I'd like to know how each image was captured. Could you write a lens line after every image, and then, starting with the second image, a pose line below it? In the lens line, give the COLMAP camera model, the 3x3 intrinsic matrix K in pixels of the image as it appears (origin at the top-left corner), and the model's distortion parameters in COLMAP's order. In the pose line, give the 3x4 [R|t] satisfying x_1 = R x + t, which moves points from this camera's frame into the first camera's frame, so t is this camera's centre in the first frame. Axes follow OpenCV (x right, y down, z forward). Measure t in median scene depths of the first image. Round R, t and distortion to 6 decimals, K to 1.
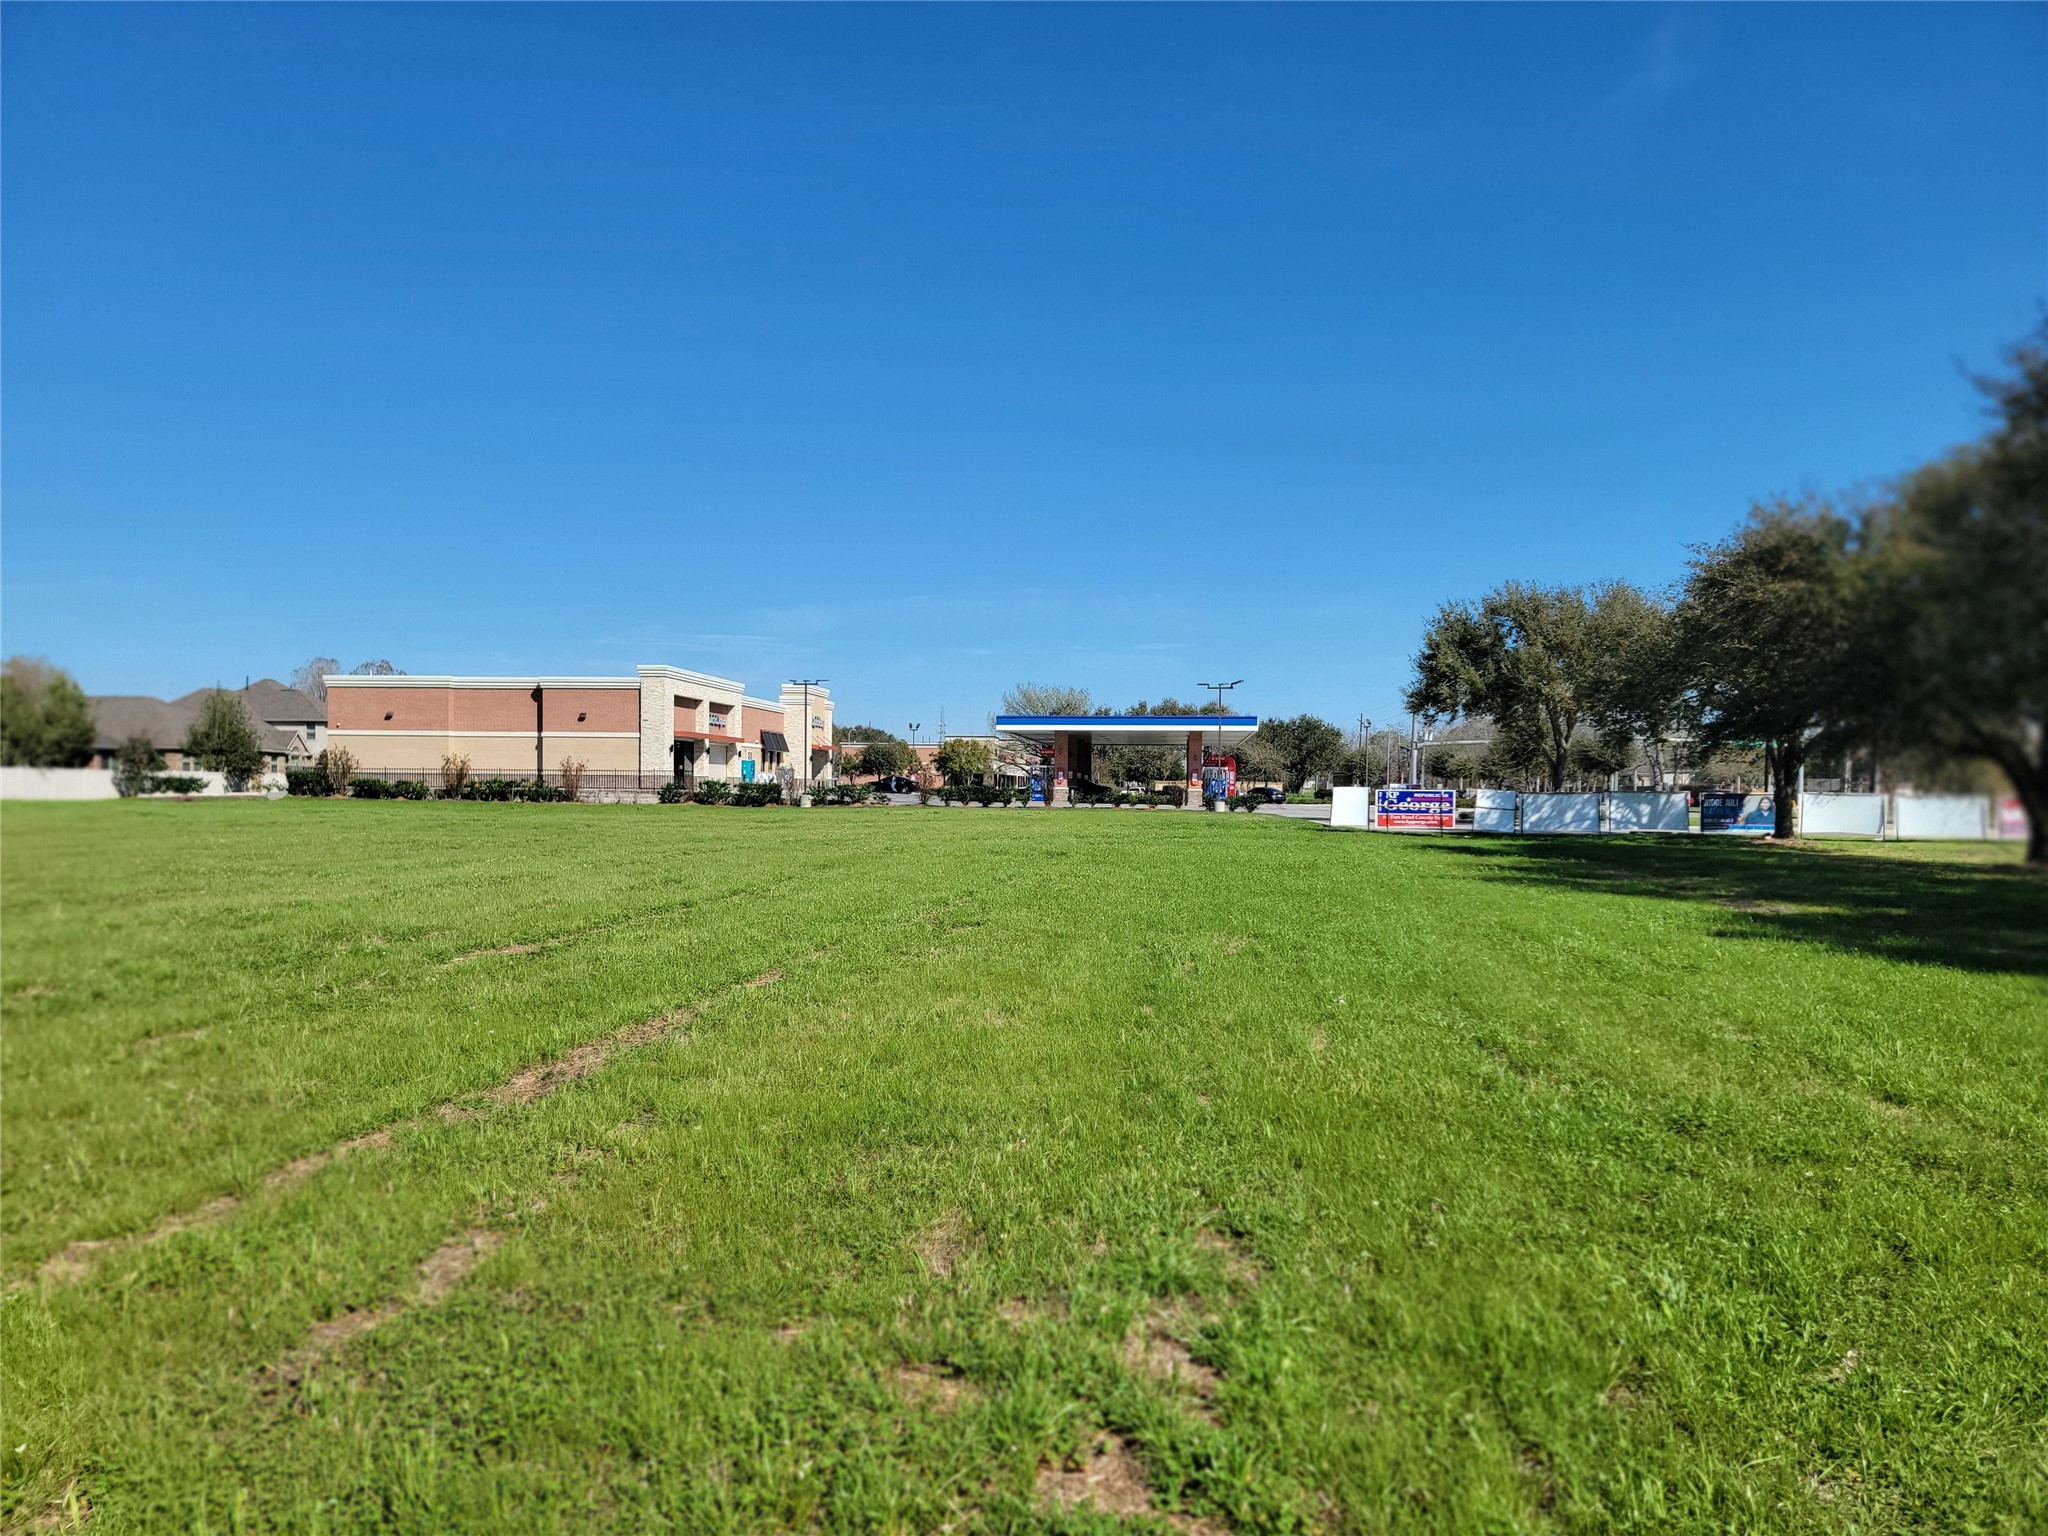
lens RADIAL K [[1418.5, 0, 1061.1], [0, 1418.5, 836.7], [0, 0, 1]] dist [0.076692, -0.083165]
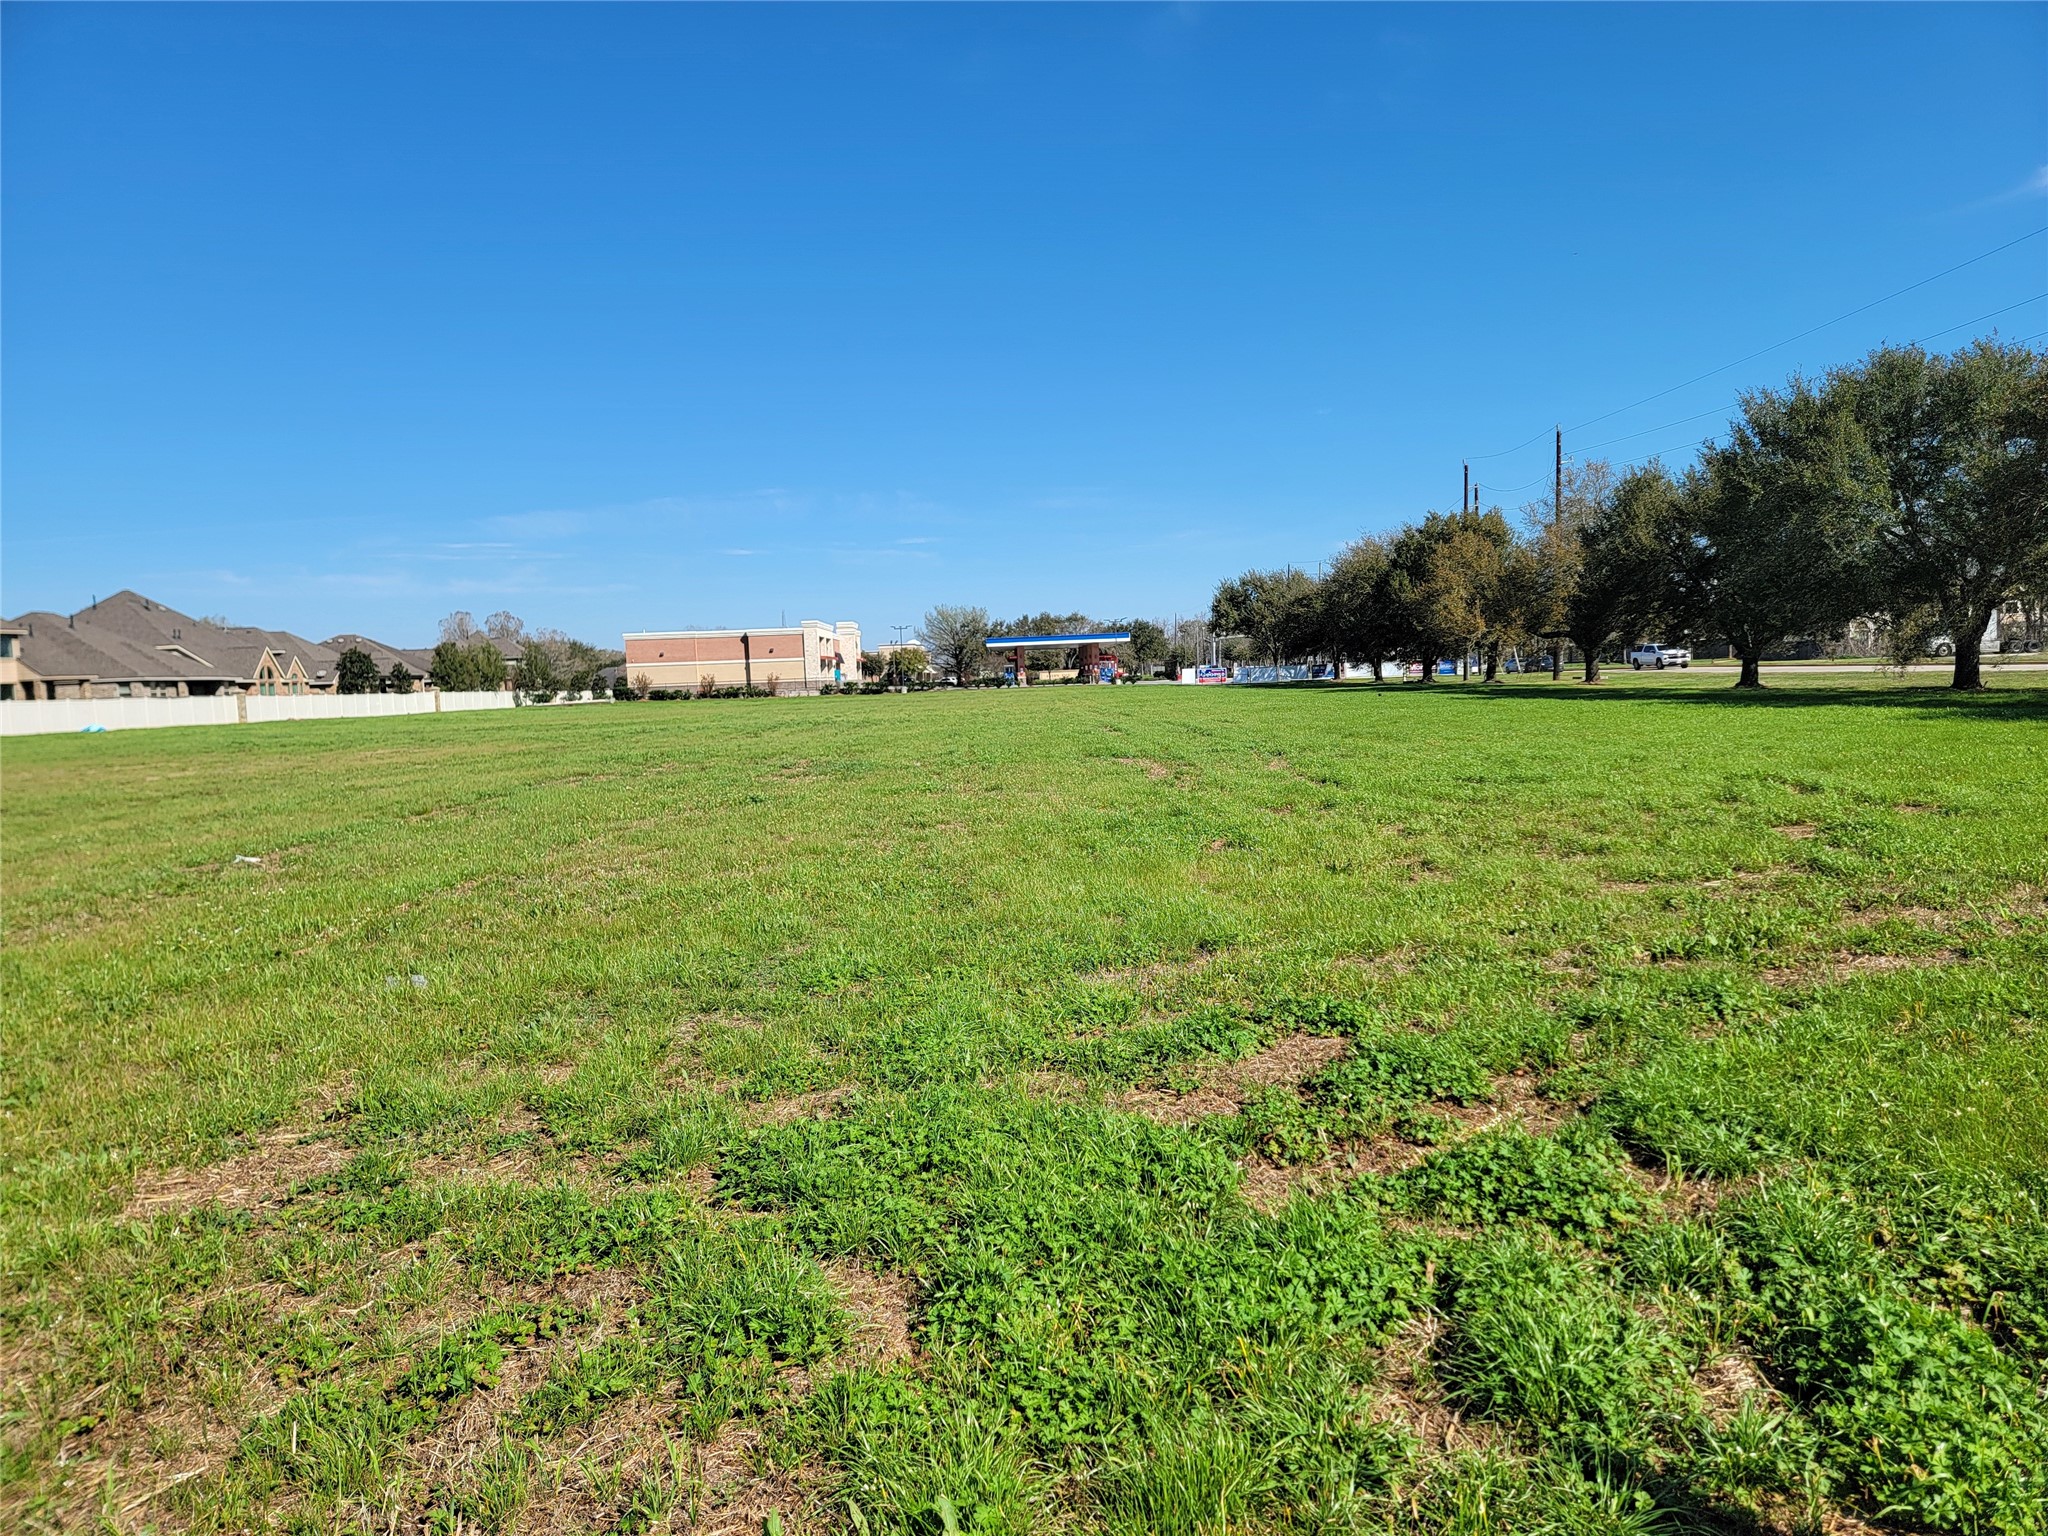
lens RADIAL K [[1383.5, 0, 1075.4], [0, 1383.5, 818.2], [0, 0, 1]] dist [0.073120, -0.045342]
pose [[0.988978, -0.063302, 0.133850, -0.200841], [0.054262, 0.996060, 0.070141, 0.027149], [-0.137763, -0.062105, 0.988516, -0.843389]]
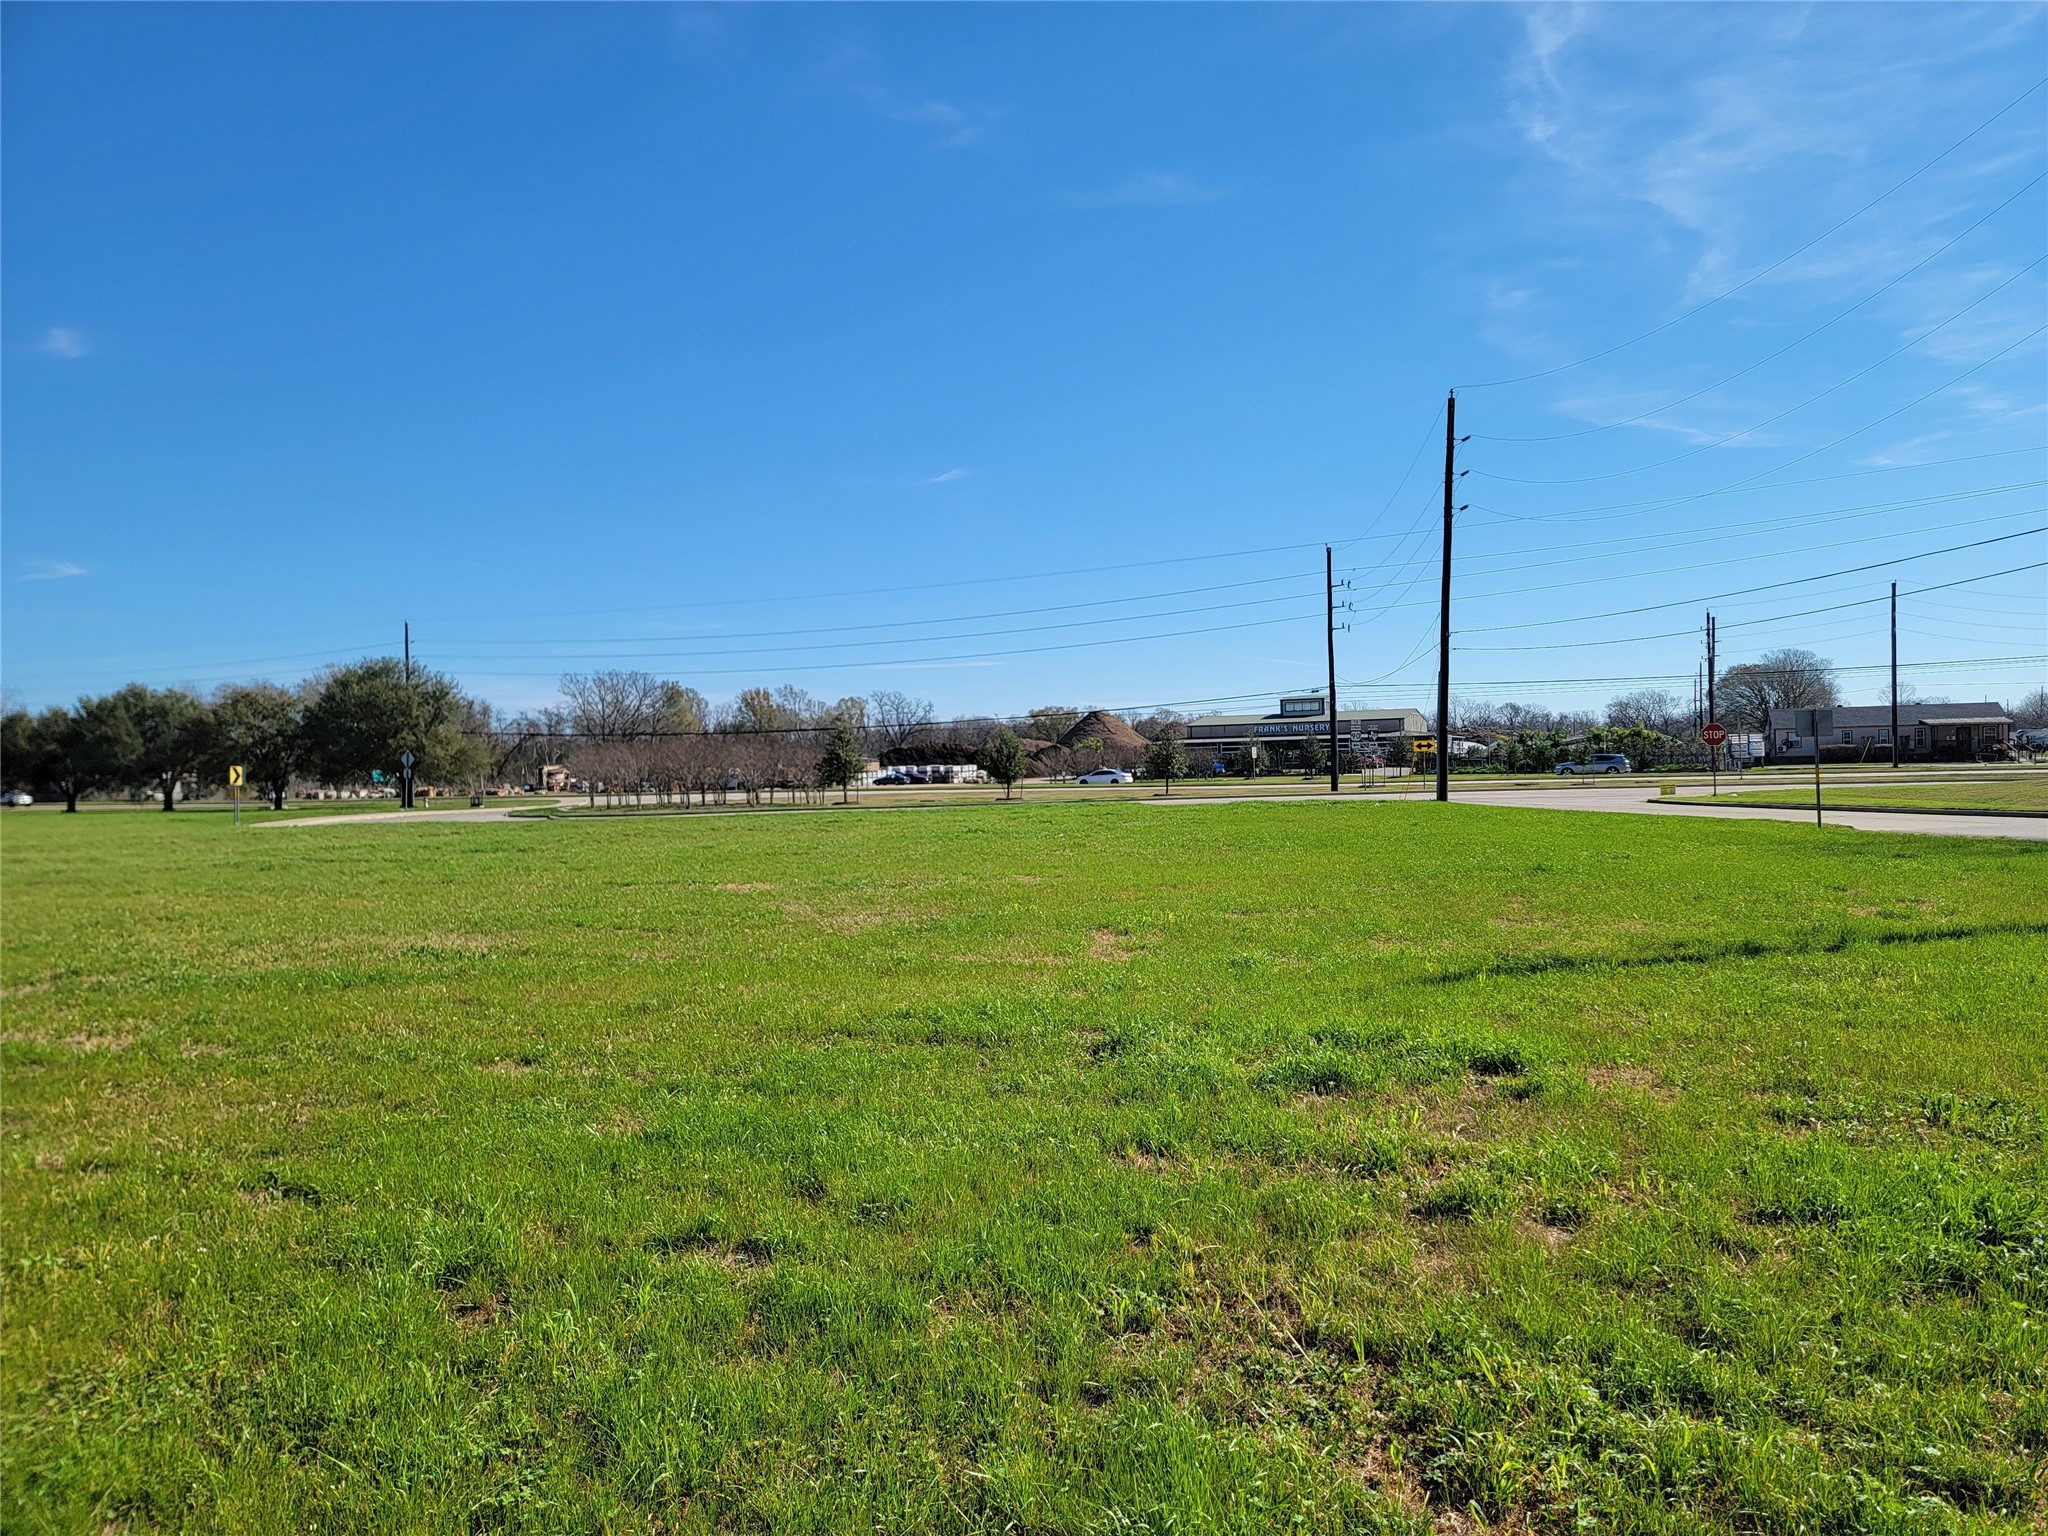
lens RADIAL K [[1453.8, 0, 1067.9], [0, 1453.8, 734.0], [0, 0, 1]] dist [0.111870, -0.091669]
pose [[0.272723, 0.005595, 0.962076, -0.986651], [0.058471, 0.998038, -0.022379, 0.043590], [-0.960314, 0.062357, 0.271861, -1.636538]]
